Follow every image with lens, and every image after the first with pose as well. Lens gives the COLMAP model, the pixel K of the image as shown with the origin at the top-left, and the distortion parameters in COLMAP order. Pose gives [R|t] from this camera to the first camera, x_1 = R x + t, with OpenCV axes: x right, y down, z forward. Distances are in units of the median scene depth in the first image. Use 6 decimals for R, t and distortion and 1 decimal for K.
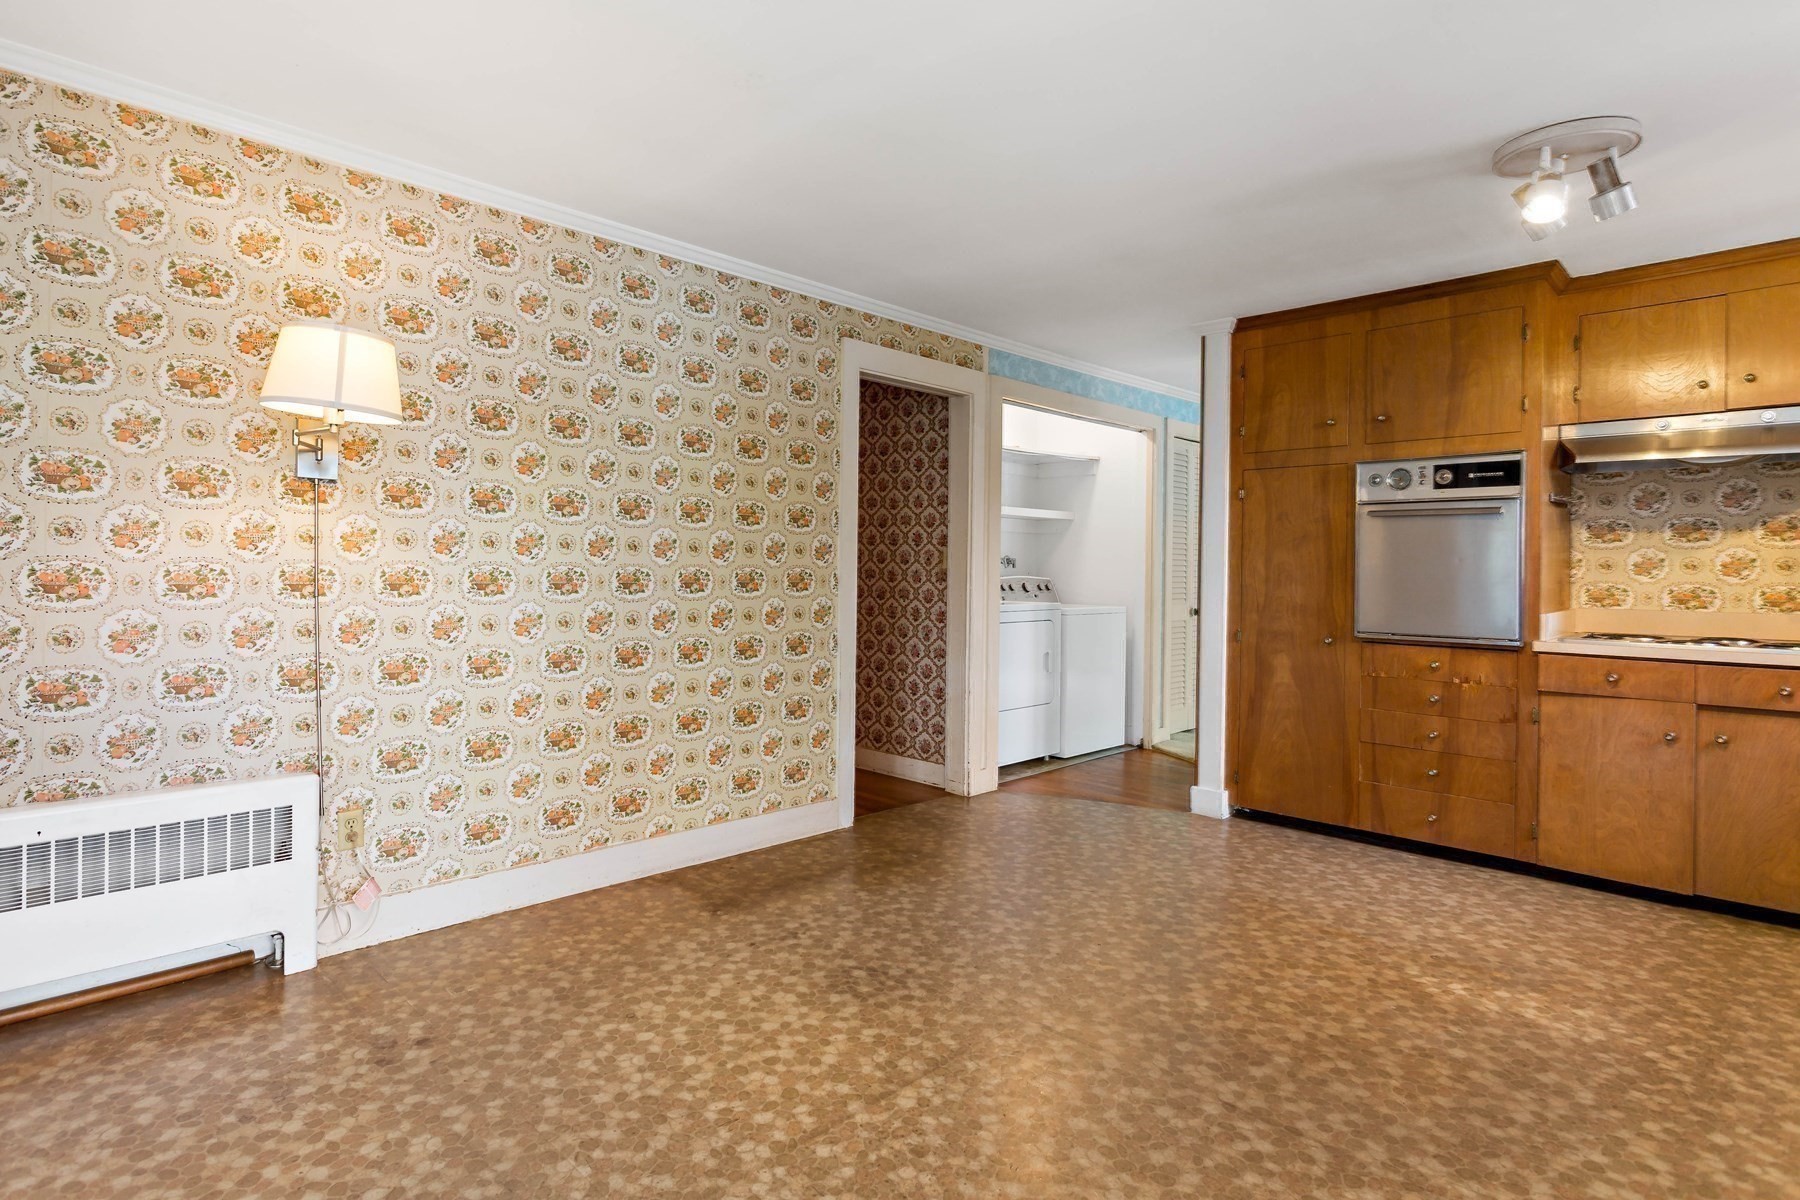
lens RADIAL K [[940.7, 0, 859.1], [0, 940.7, 563.0], [0, 0, 1]] dist [0.012550, -0.004294]
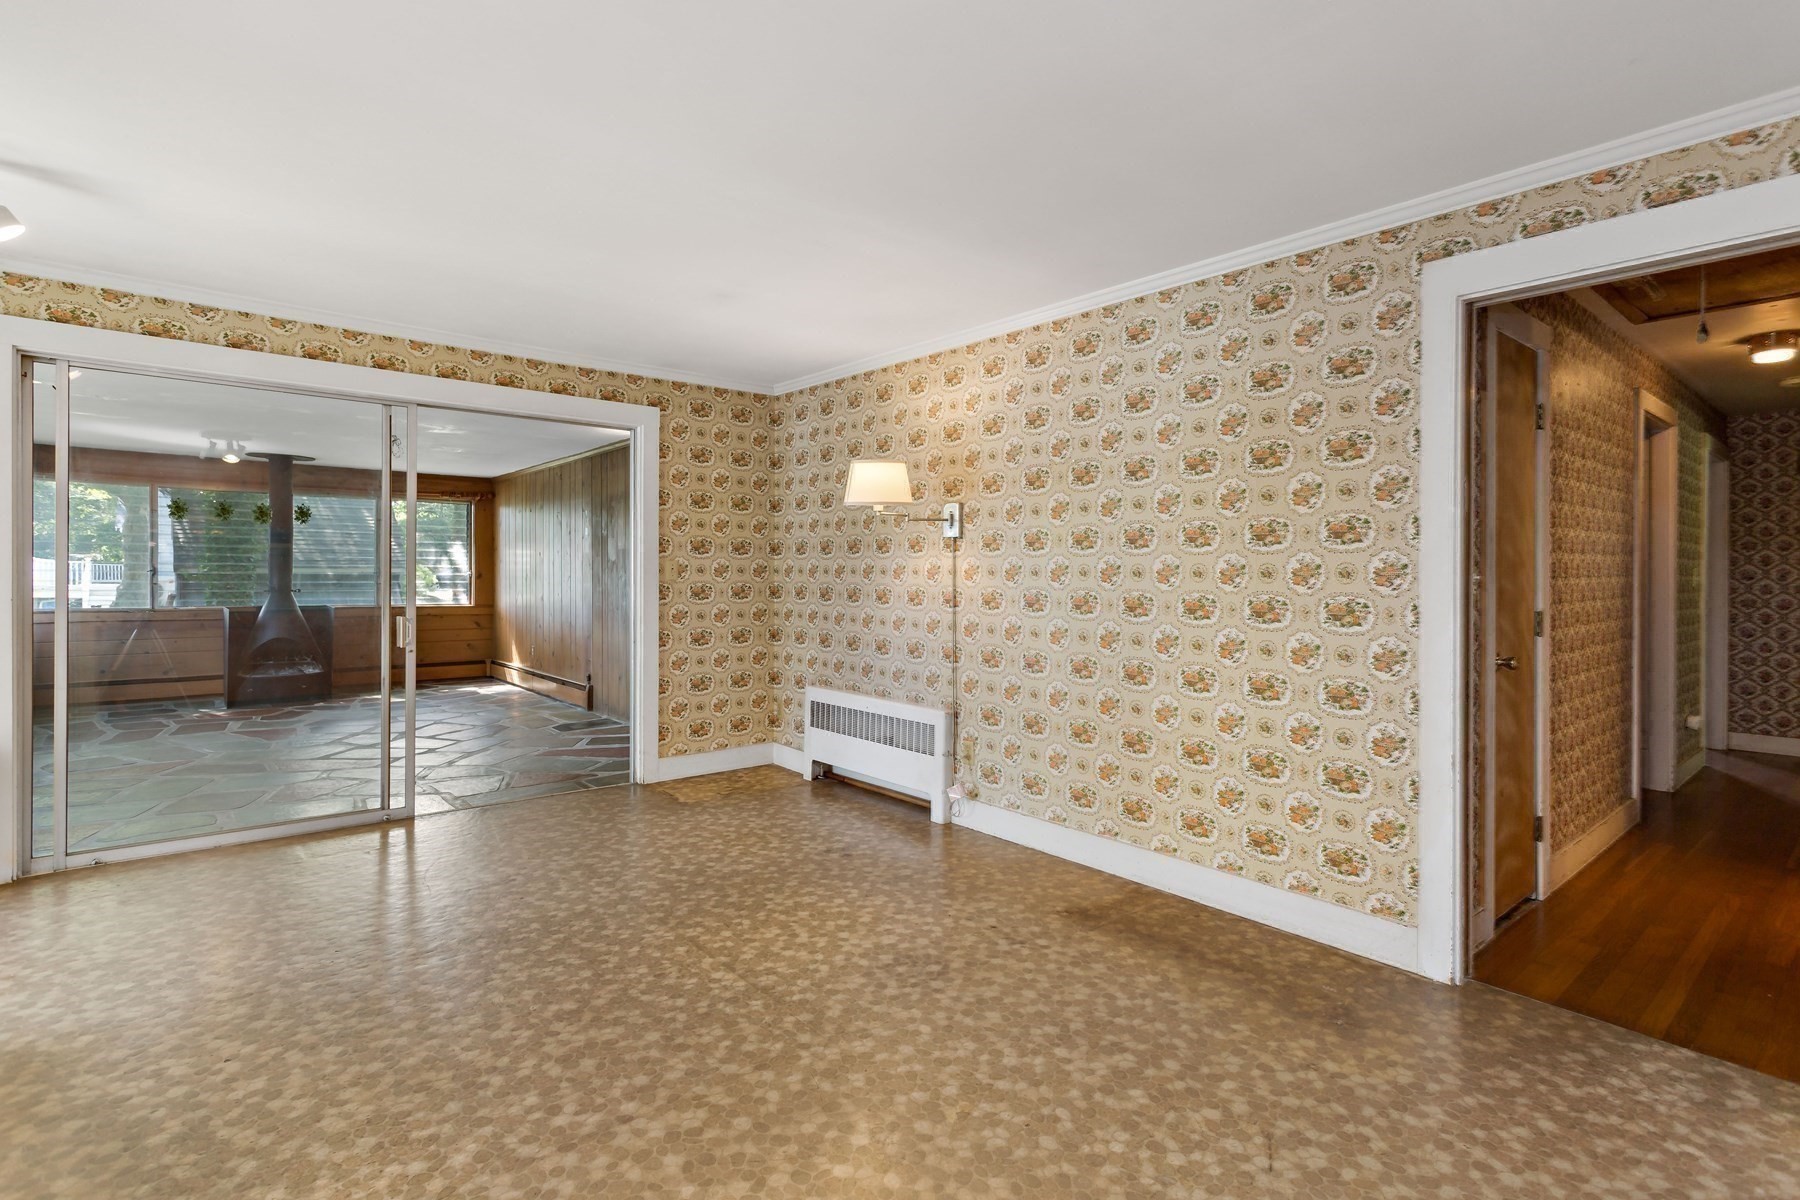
lens RADIAL K [[906.2, 0, 945.4], [0, 906.2, 588.7], [0, 0, 1]] dist [0.016200, 0.000411]
pose [[-0.057676, 0.004834, -0.998324, 0.763661], [-0.004517, 0.999977, 0.005103, -0.004222], [0.998325, 0.004804, -0.057653, 0.787502]]
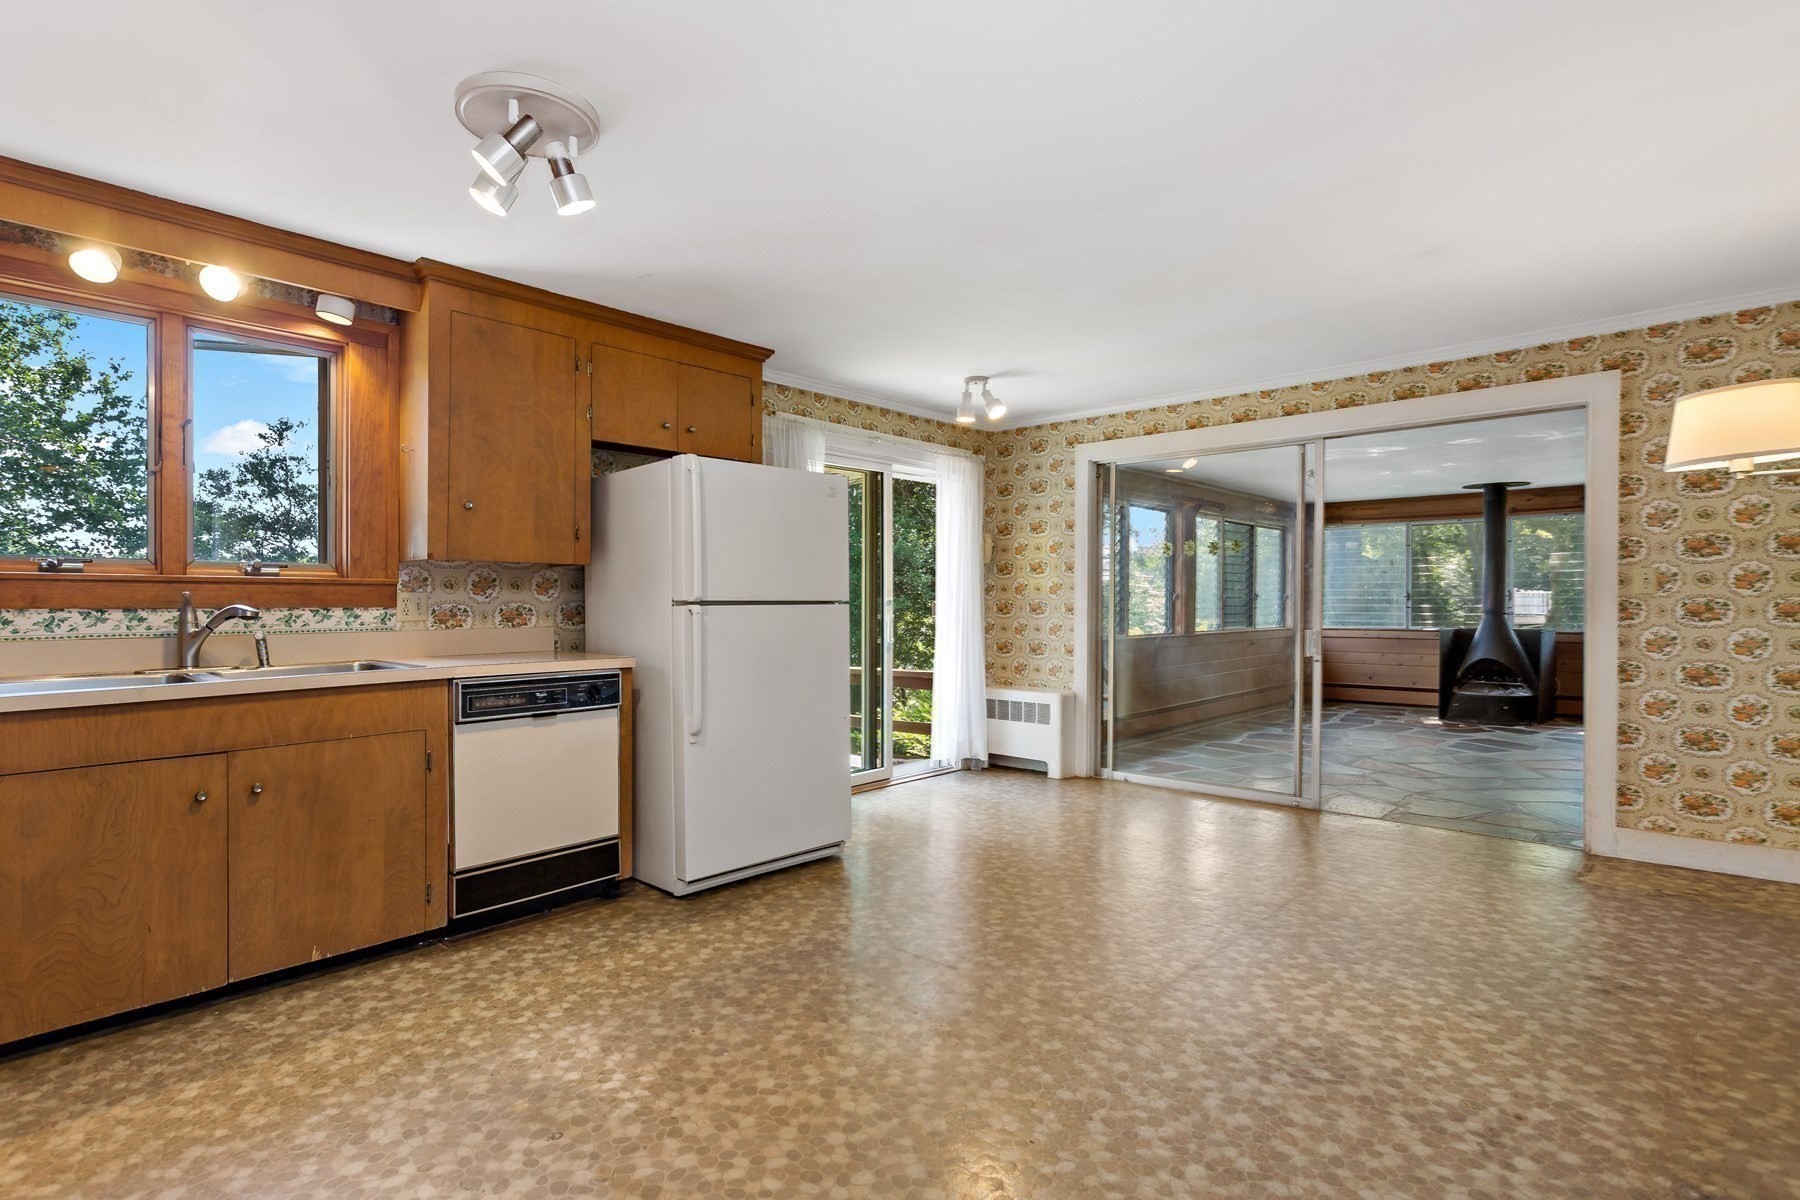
lens RADIAL K [[906.2, 0, 829.3], [0, 906.2, 595.0], [0, 0, 1]] dist [0.016200, 0.000411]
pose [[-0.999925, -0.010589, 0.006139, 0.323476], [-0.010662, 0.999872, -0.011921, 0.015646], [-0.006012, -0.011986, -0.999910, 1.342156]]
